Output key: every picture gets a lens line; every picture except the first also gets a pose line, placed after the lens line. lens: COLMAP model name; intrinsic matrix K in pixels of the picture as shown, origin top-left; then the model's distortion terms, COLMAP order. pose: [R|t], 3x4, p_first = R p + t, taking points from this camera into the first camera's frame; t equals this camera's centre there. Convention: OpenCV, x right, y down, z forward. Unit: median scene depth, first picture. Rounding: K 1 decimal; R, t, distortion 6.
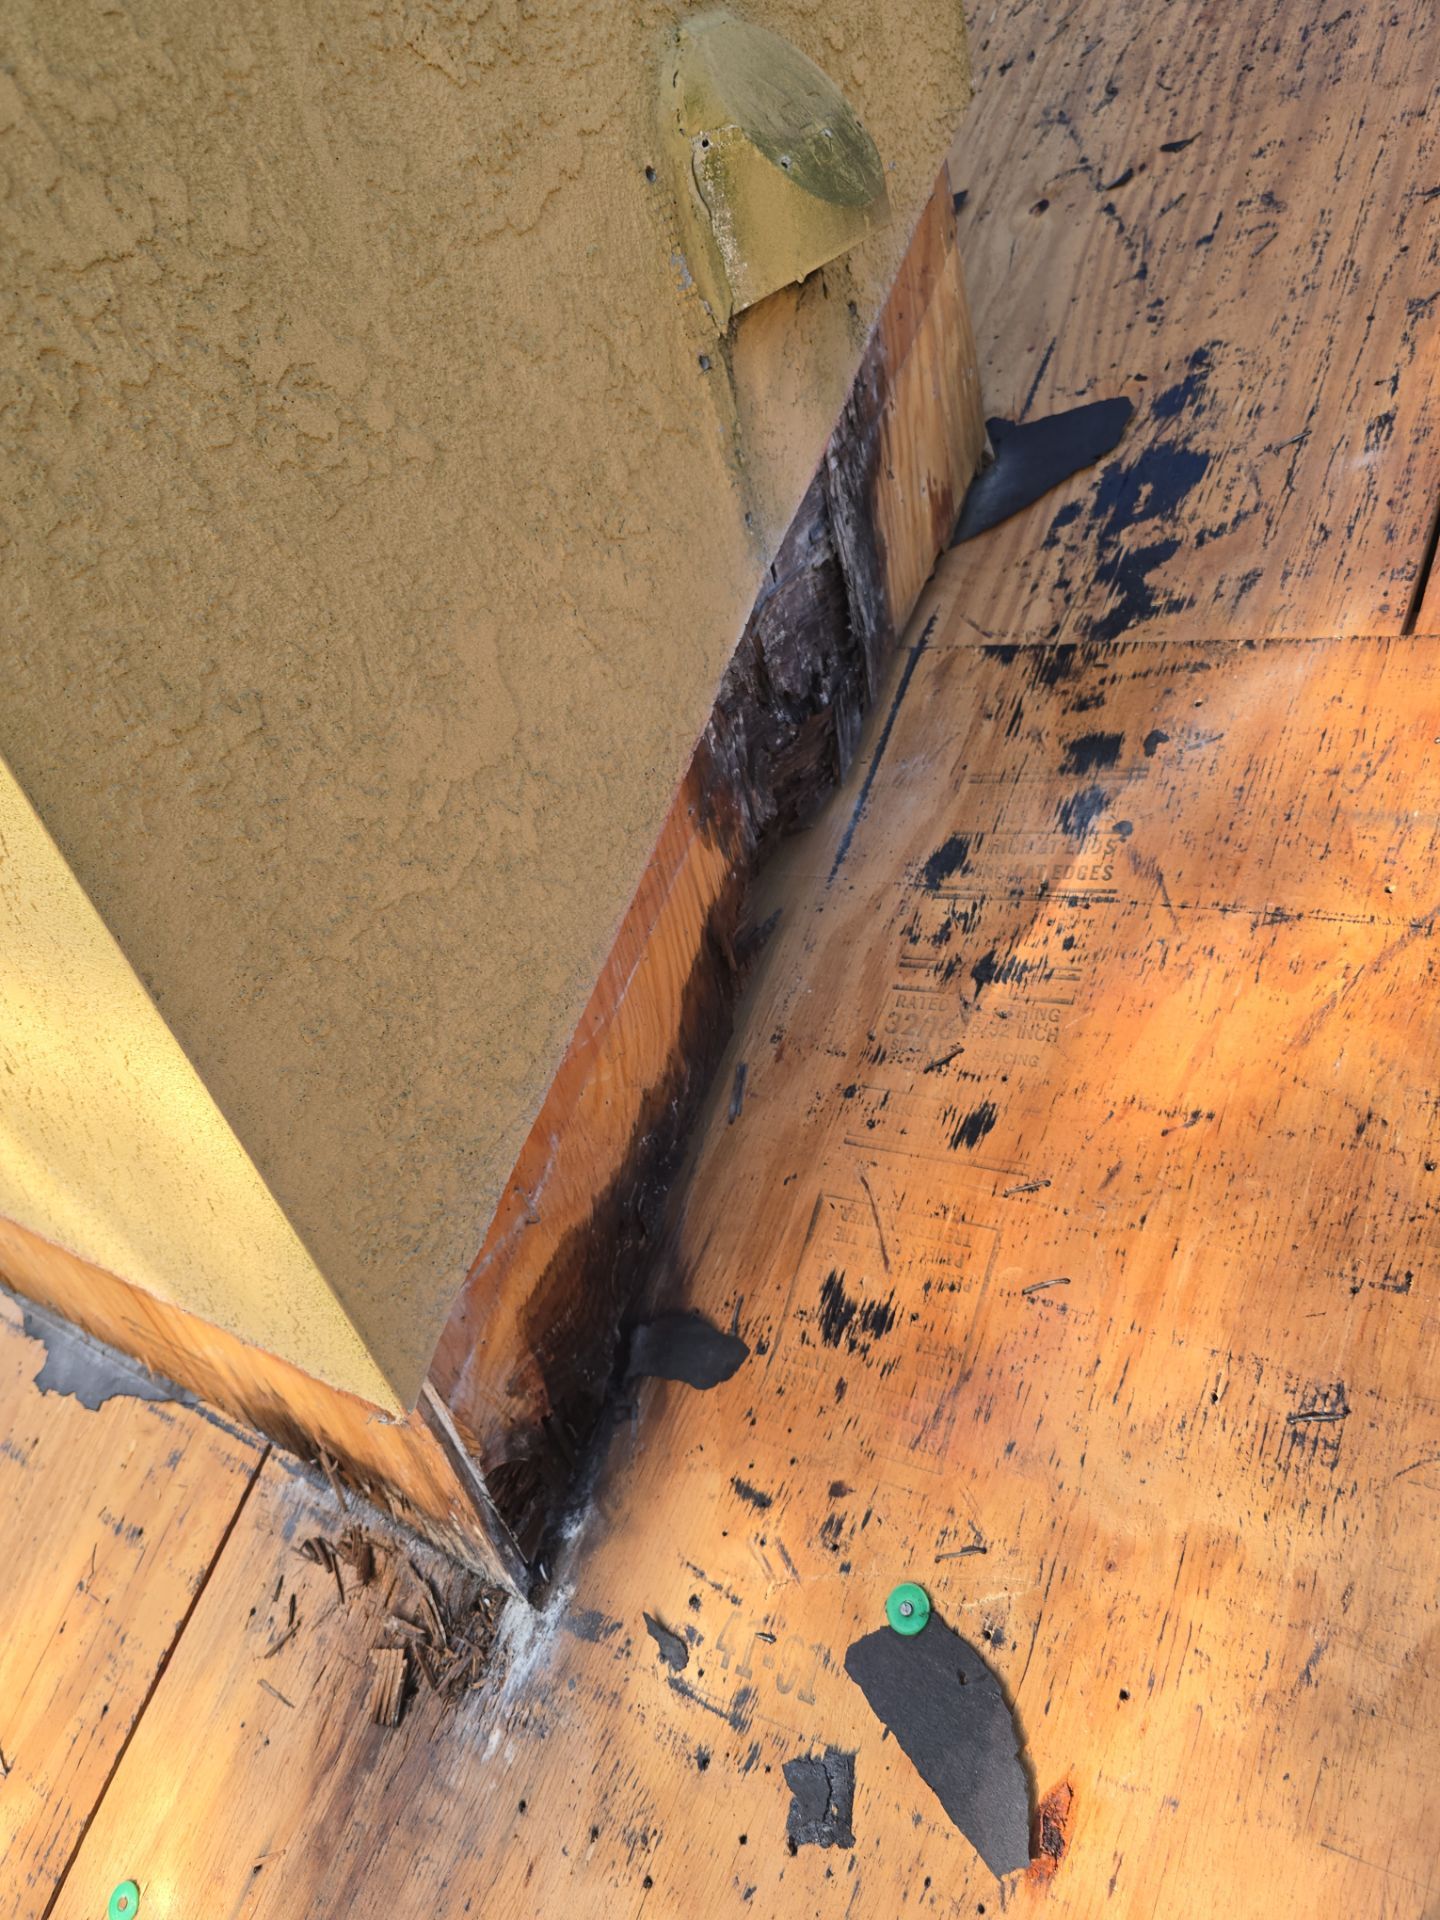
lens RADIAL K [[1305.1, 0, 706.7], [0, 1305.1, 953.7], [0, 0, 1]] dist [0.053916, -0.052867]
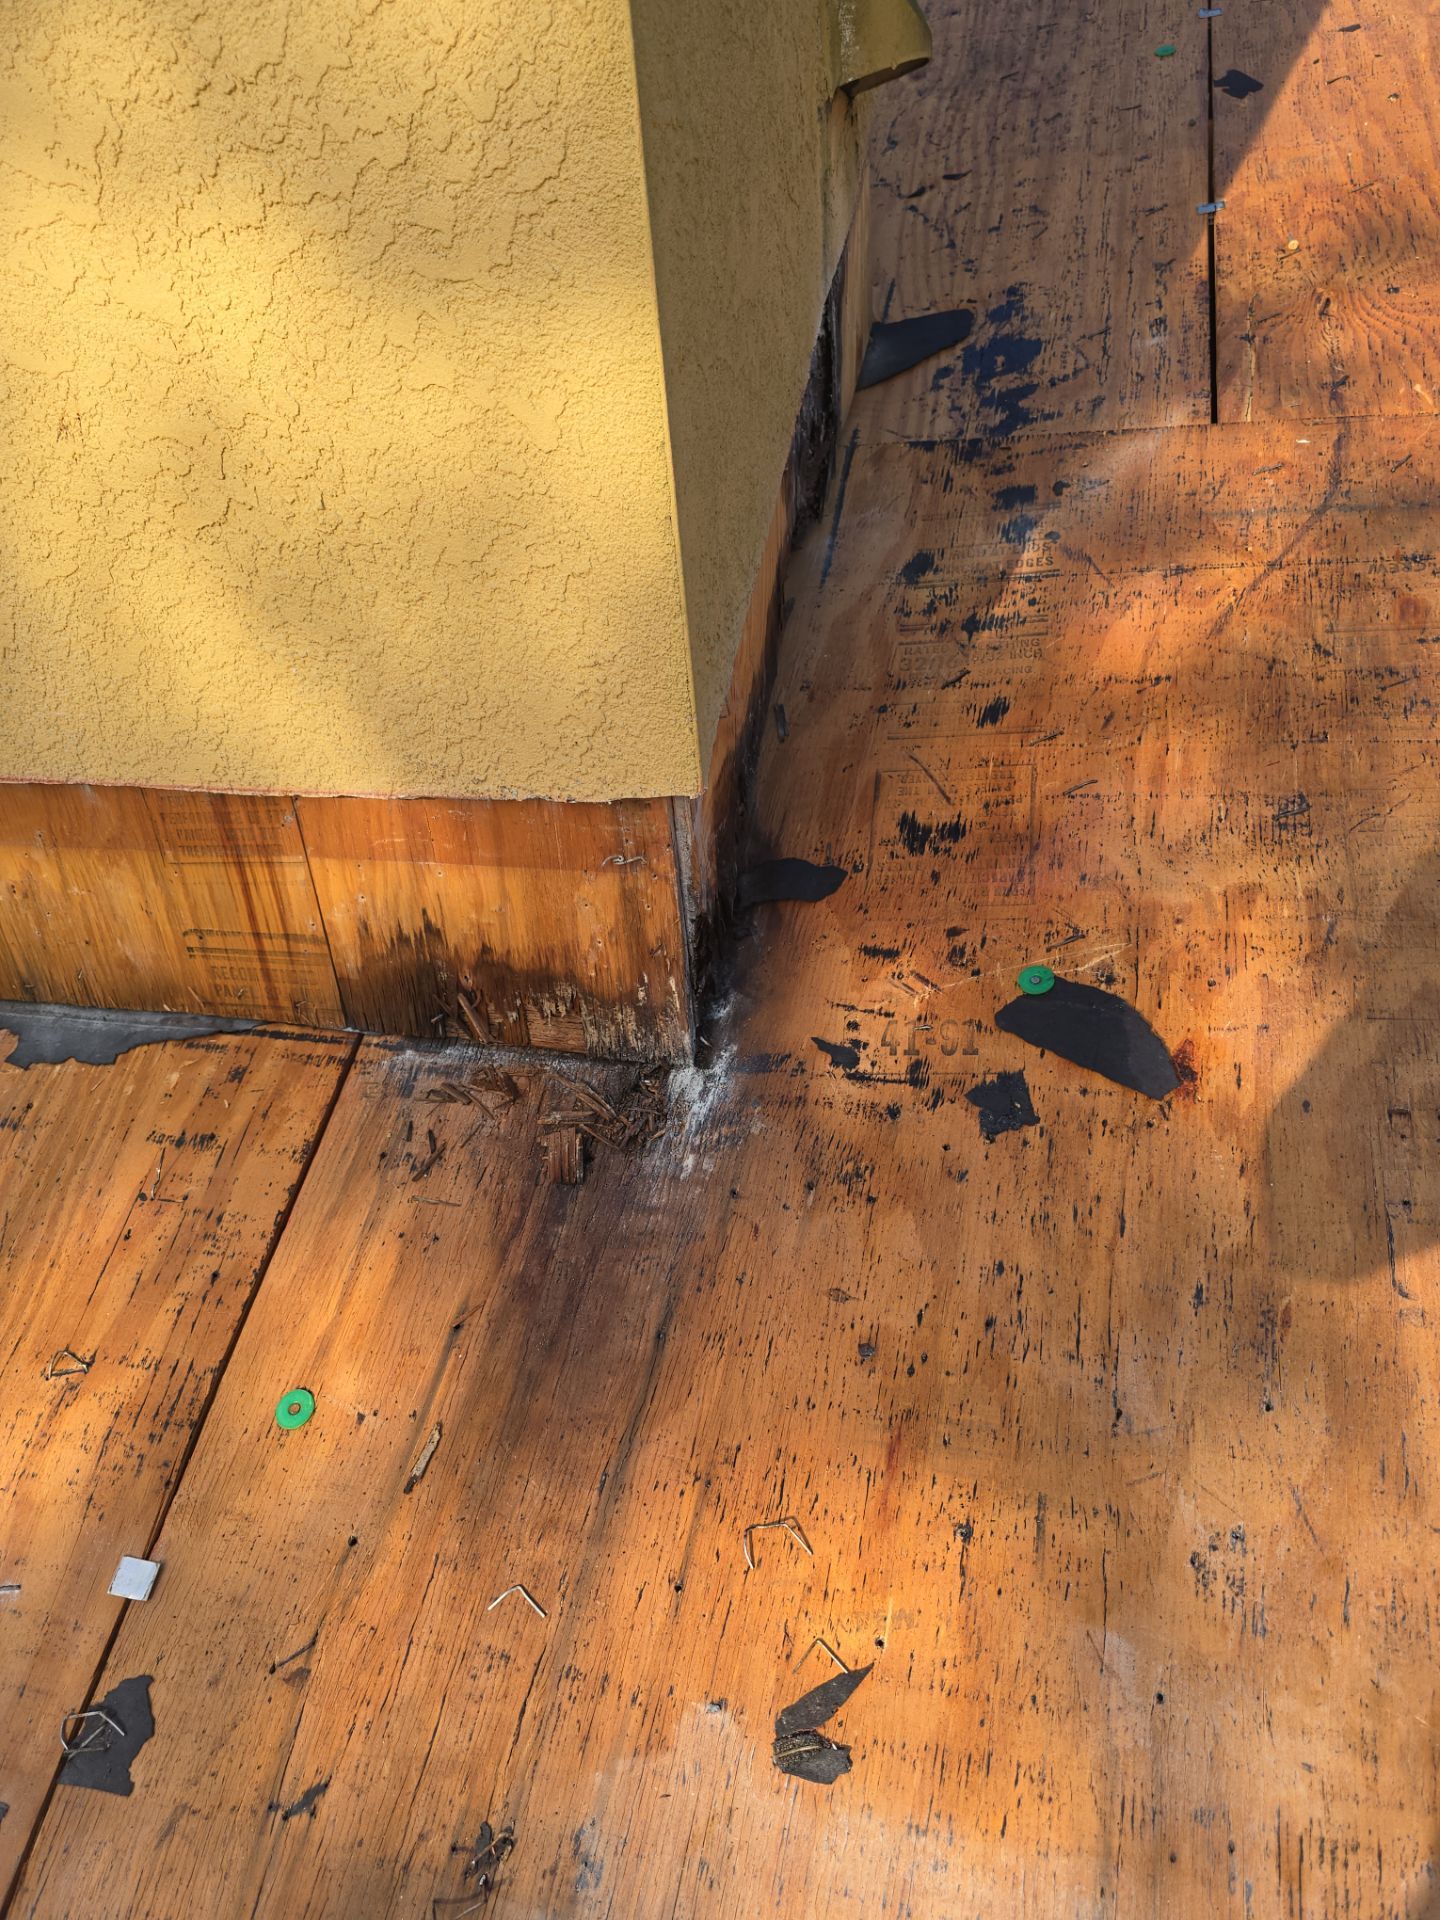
lens RADIAL K [[1305.1, 0, 704.2], [0, 1305.1, 946.7], [0, 0, 1]] dist [0.053916, -0.052867]
pose [[0.932898, 0.023160, 0.359394, -0.507118], [0.030221, 0.989376, -0.142203, 0.514002], [-0.358869, 0.143522, 0.922287, -0.078017]]
